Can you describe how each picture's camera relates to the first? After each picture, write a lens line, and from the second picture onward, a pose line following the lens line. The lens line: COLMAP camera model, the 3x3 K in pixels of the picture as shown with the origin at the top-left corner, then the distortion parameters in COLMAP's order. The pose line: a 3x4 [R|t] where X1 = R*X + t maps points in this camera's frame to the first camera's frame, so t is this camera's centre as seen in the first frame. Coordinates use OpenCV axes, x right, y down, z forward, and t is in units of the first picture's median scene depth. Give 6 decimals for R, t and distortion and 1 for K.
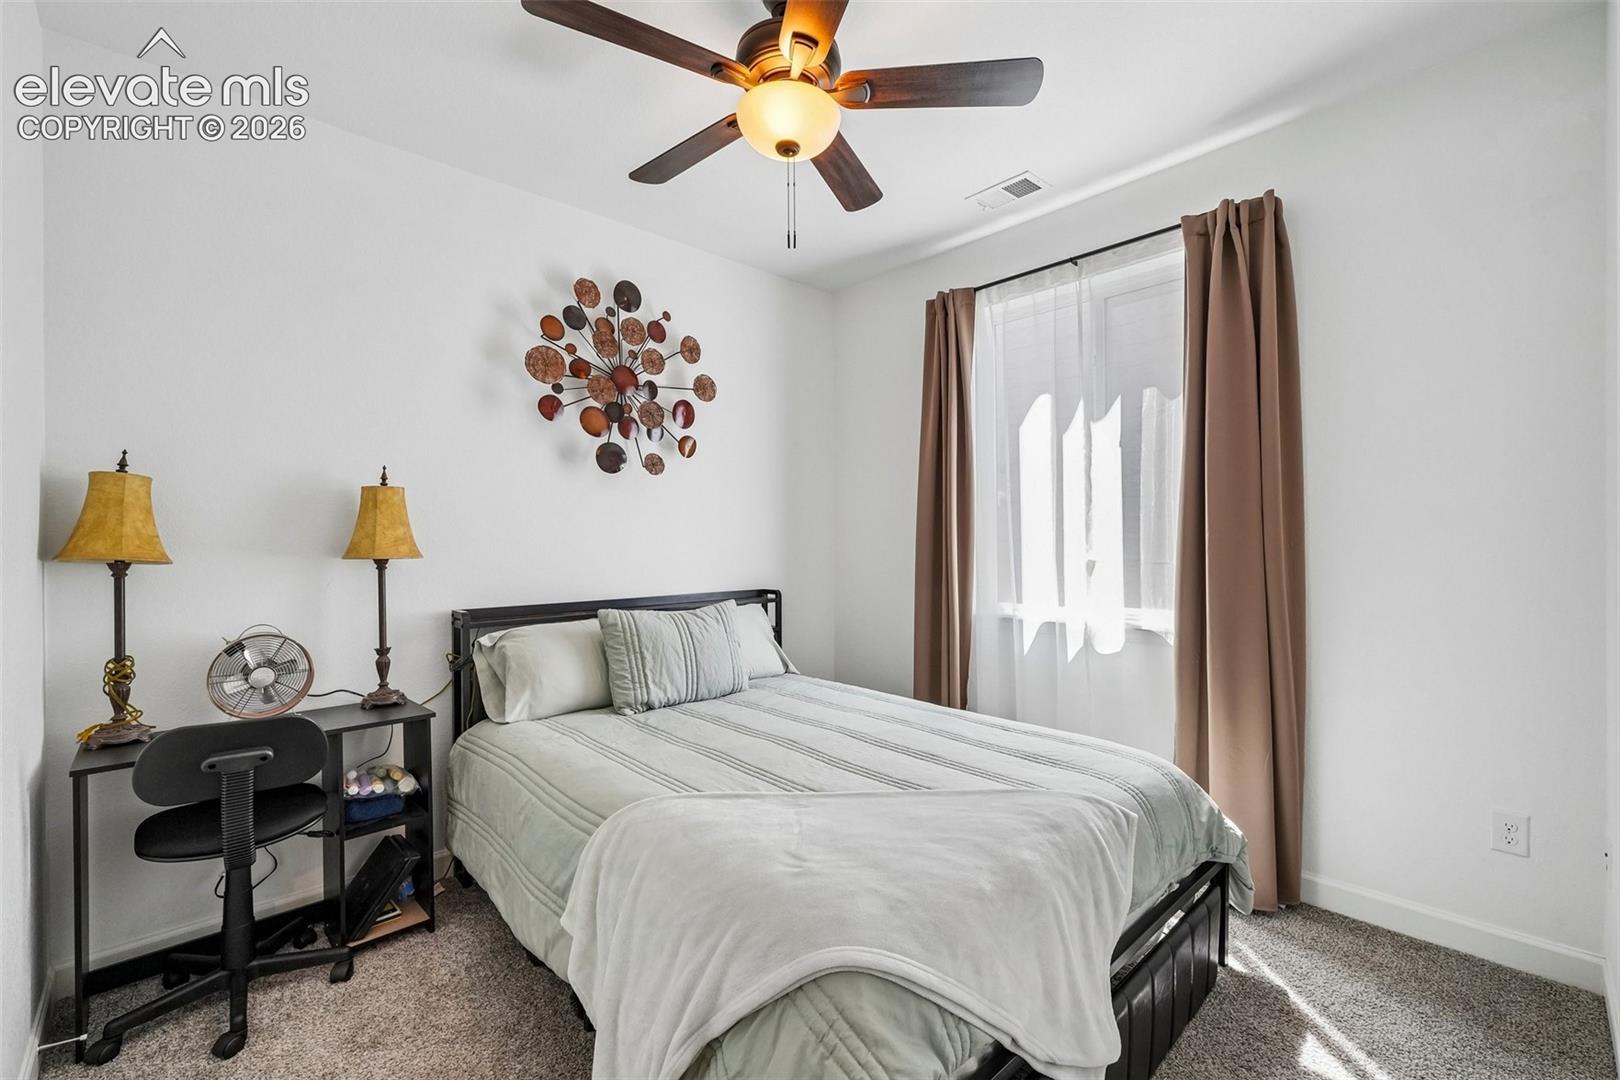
lens RADIAL K [[691.9, 0, 813.6], [0, 691.9, 542.4], [0, 0, 1]] dist [-0.008986, 0.004969]
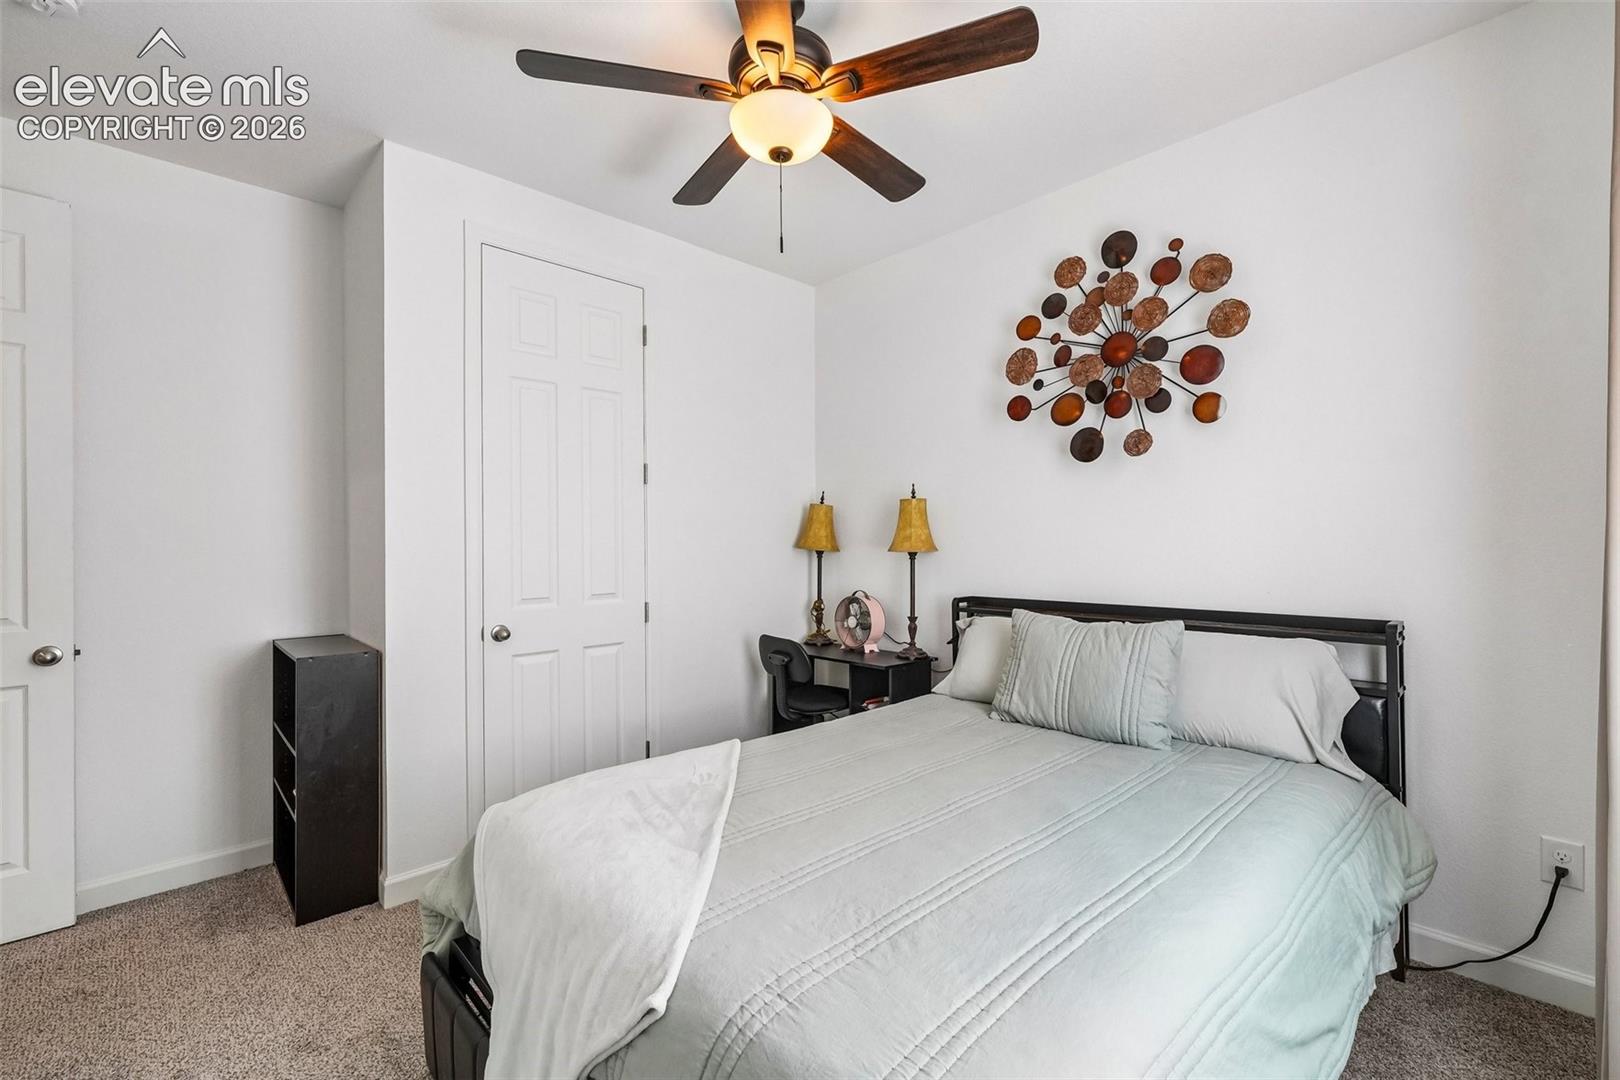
lens RADIAL K [[691.9, 0, 814.7], [0, 691.9, 543.6], [0, 0, 1]] dist [-0.008986, 0.004969]
pose [[0.010023, 0.012650, -0.999870, 0.646639], [0.011425, 0.999853, 0.012765, -0.010621], [0.999885, -0.011551, 0.009877, 0.683134]]
